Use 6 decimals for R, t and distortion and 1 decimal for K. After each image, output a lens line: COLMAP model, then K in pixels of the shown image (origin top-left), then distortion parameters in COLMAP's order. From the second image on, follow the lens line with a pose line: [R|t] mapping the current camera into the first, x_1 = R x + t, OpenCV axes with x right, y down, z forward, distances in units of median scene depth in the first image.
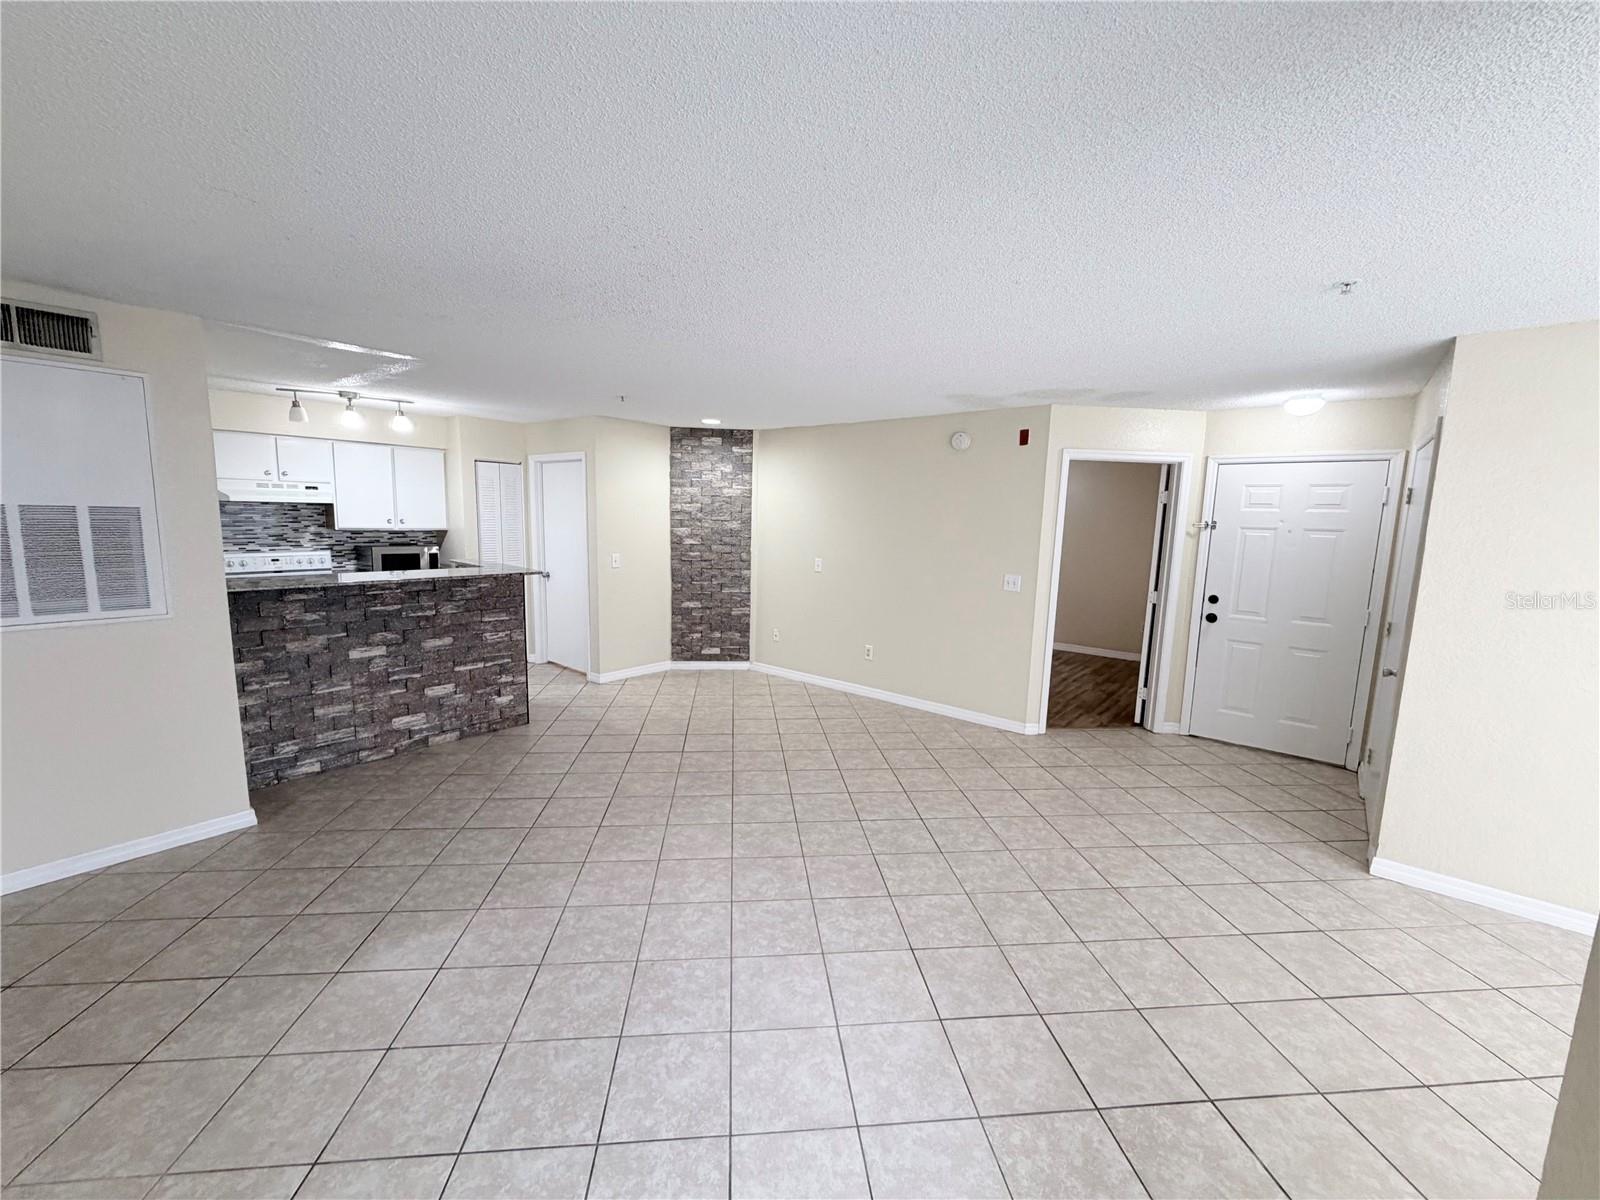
lens RADIAL K [[637.7, 0, 800.0], [0, 637.7, 600.0], [0, 0, 1]] dist [0.001809, 0.000106]
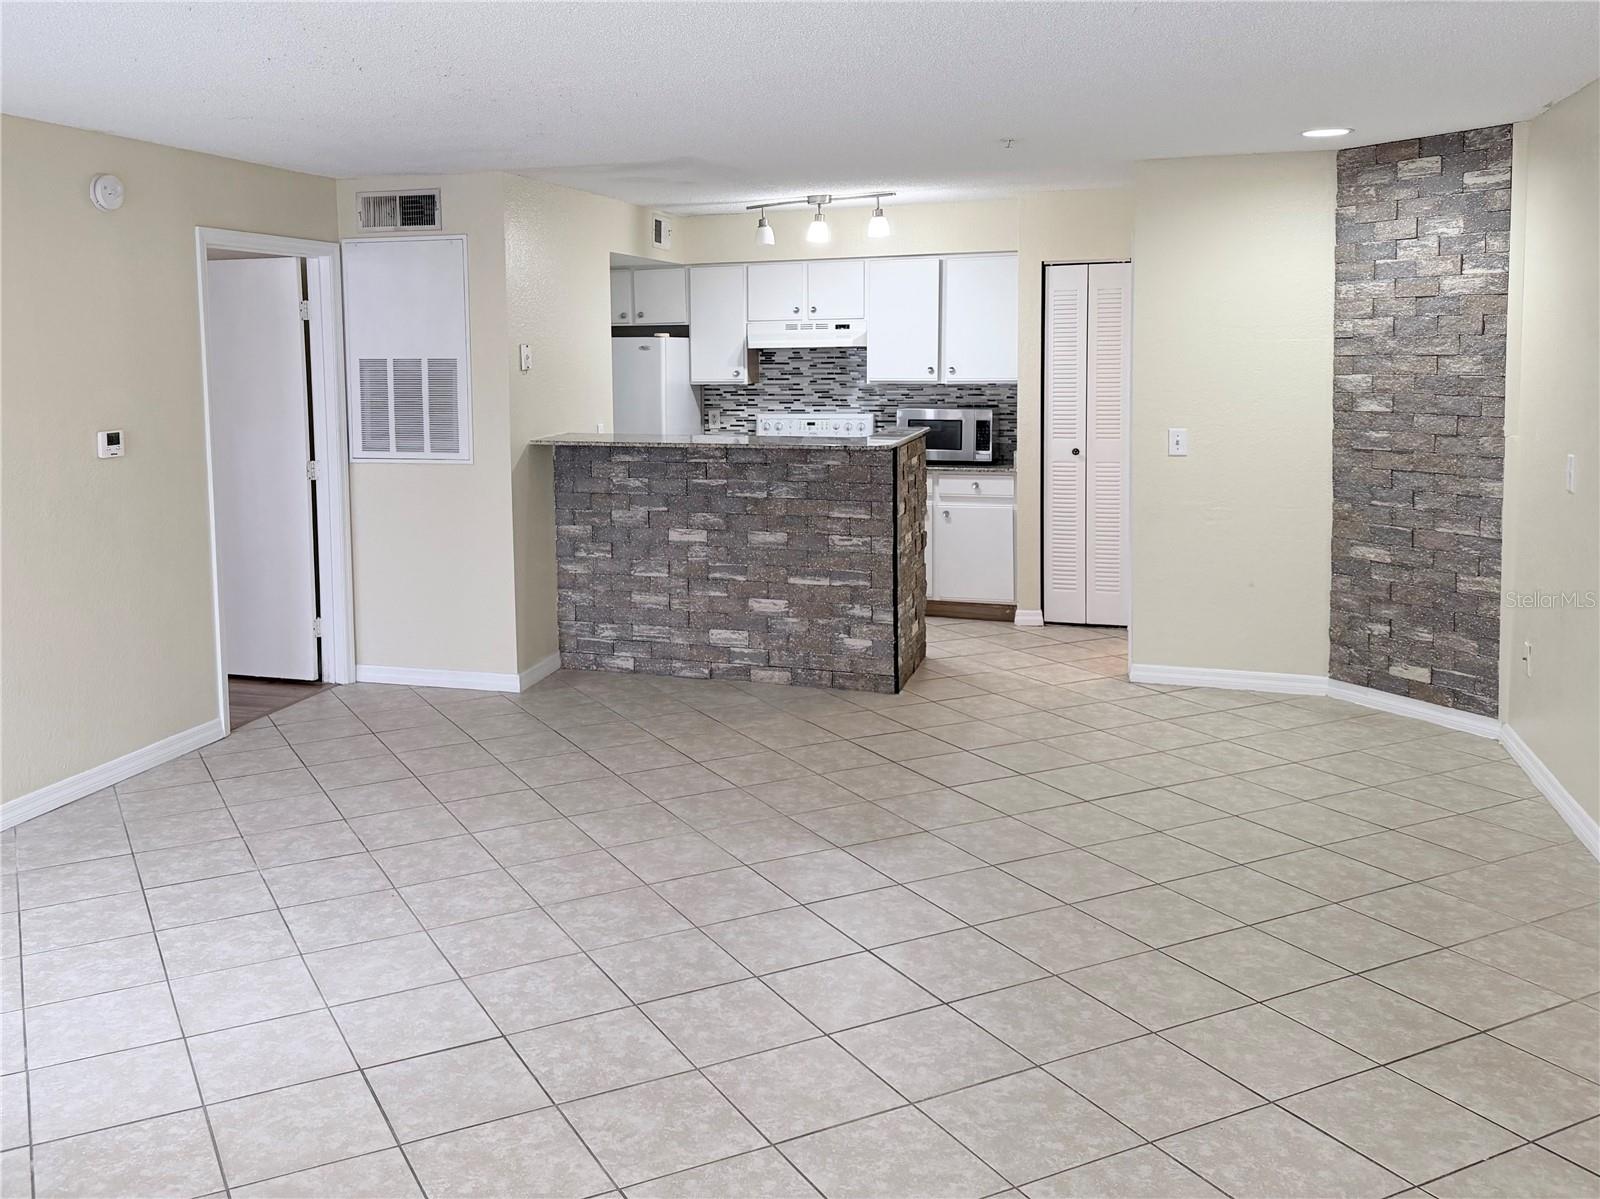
lens RADIAL K [[1395.4, 0, 669.6], [0, 1395.4, 450.9], [0, 0, 1]] dist [0.173526, -0.319546]
pose [[0.336828, 0.039086, -0.940755, 0.786903], [-0.104163, 0.994552, 0.004026, -0.022429], [0.935787, 0.096636, 0.339064, 0.323982]]
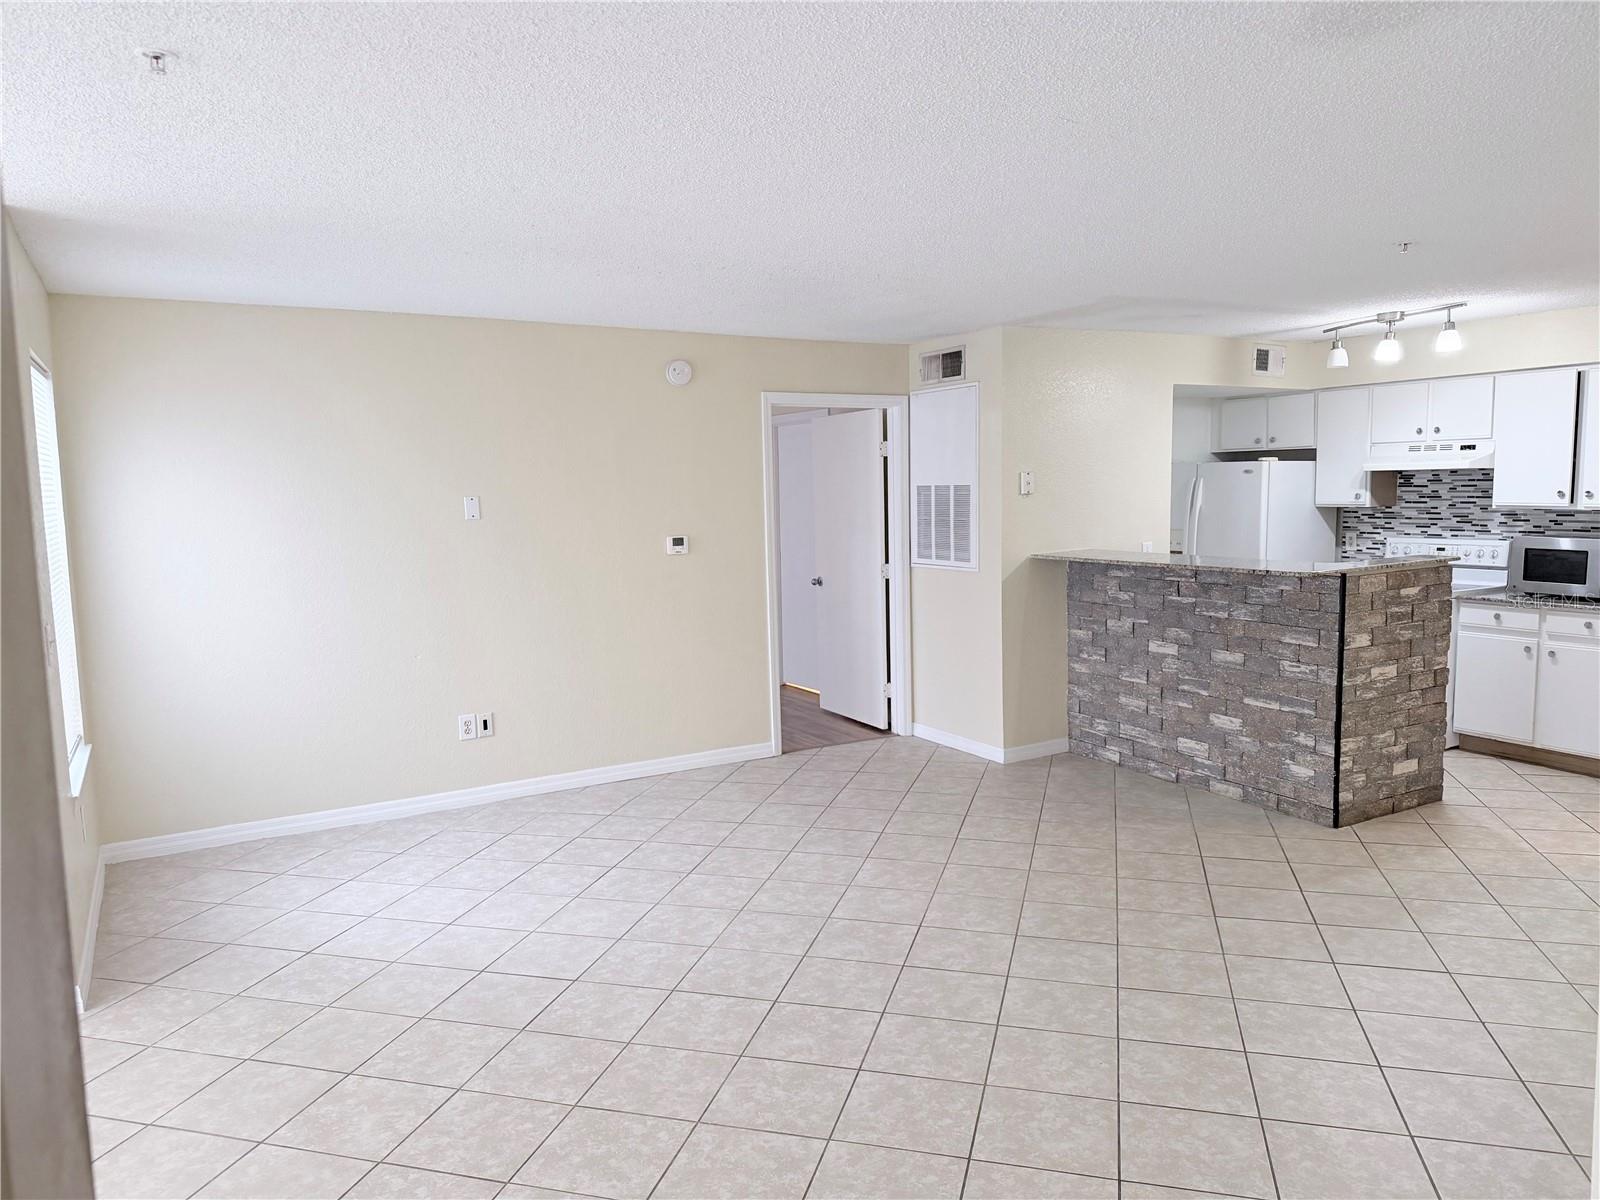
lens RADIAL K [[1123.4, 0, 800.0], [0, 1123.4, 600.0], [0, 0, 1]] dist [0.089051, -0.133068]
pose [[-0.361020, 0.075347, -0.929509, 0.752474], [-0.115770, 0.985399, 0.124843, -0.095322], [0.925344, 0.152680, -0.347026, 0.898609]]
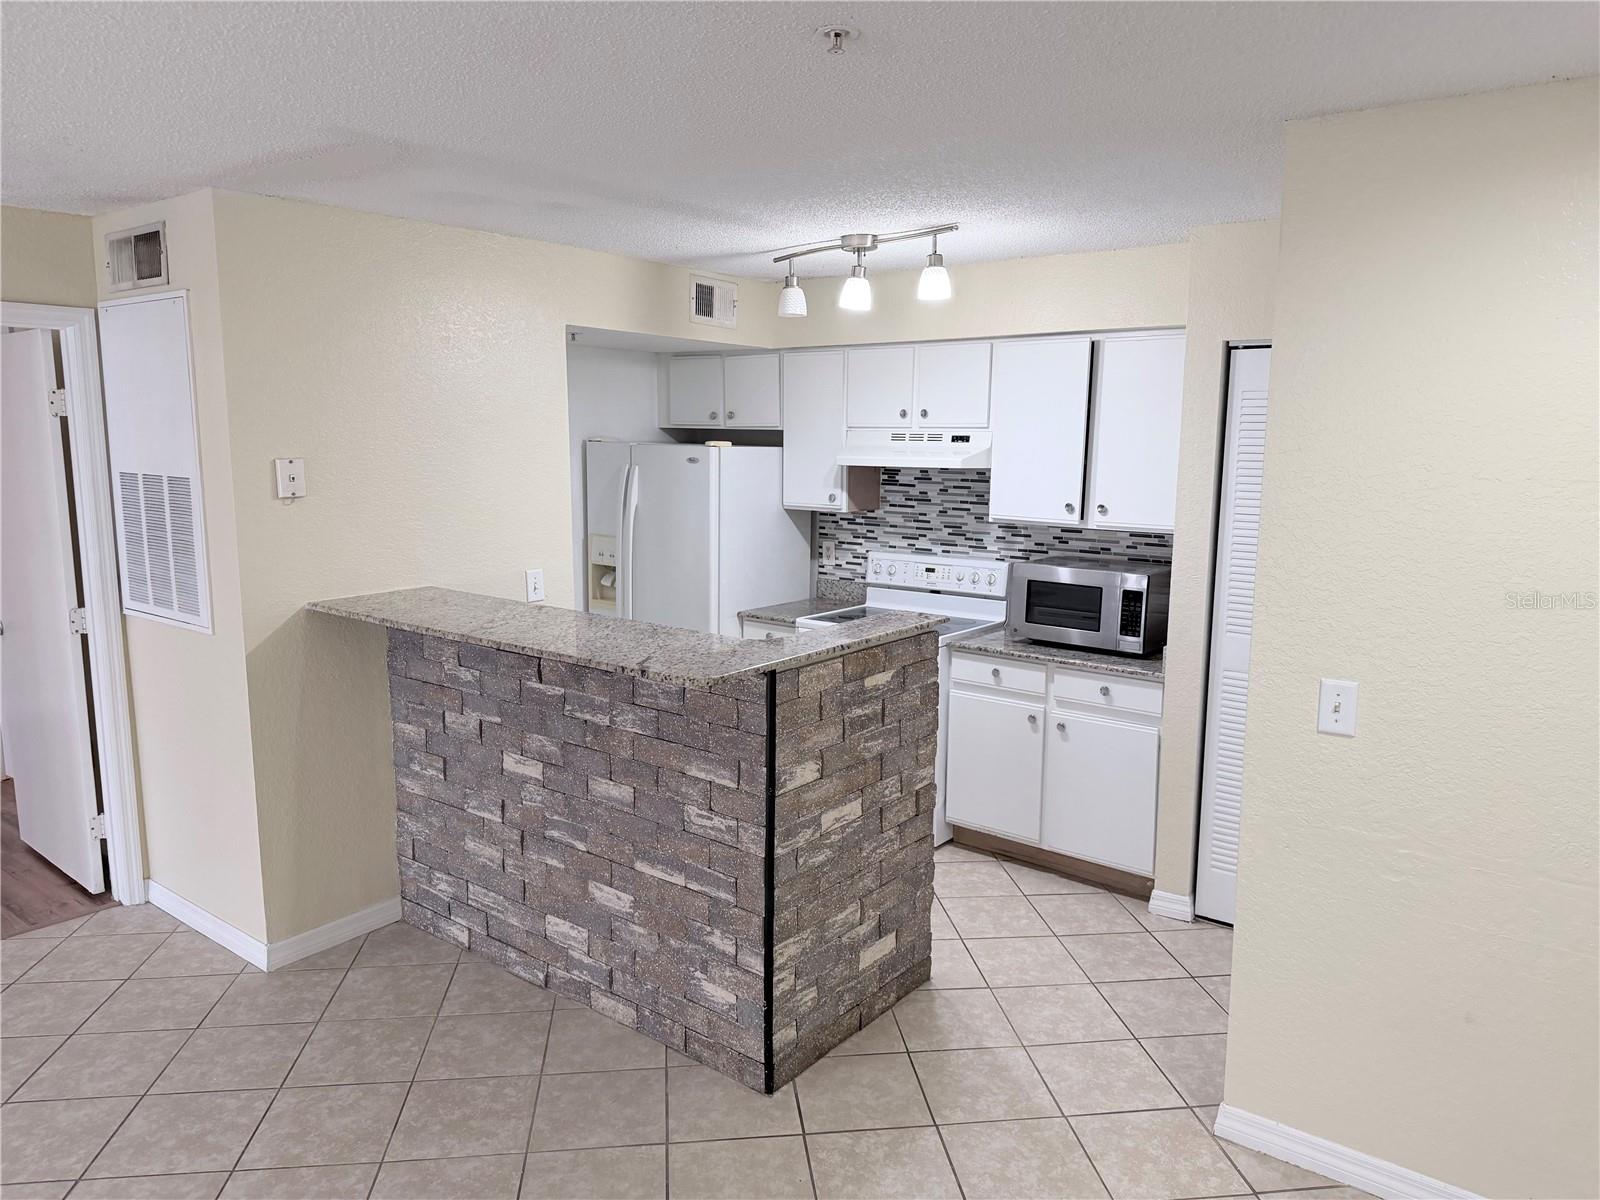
lens RADIAL K [[1115.6, 0, 808.6], [0, 1115.6, 597.4], [0, 0, 1]] dist [0.071971, -0.075785]
pose [[0.022345, 0.118596, -0.992691, 0.164587], [-0.143841, 0.982989, 0.114199, -0.154761], [0.989348, 0.140238, 0.039023, 0.987194]]
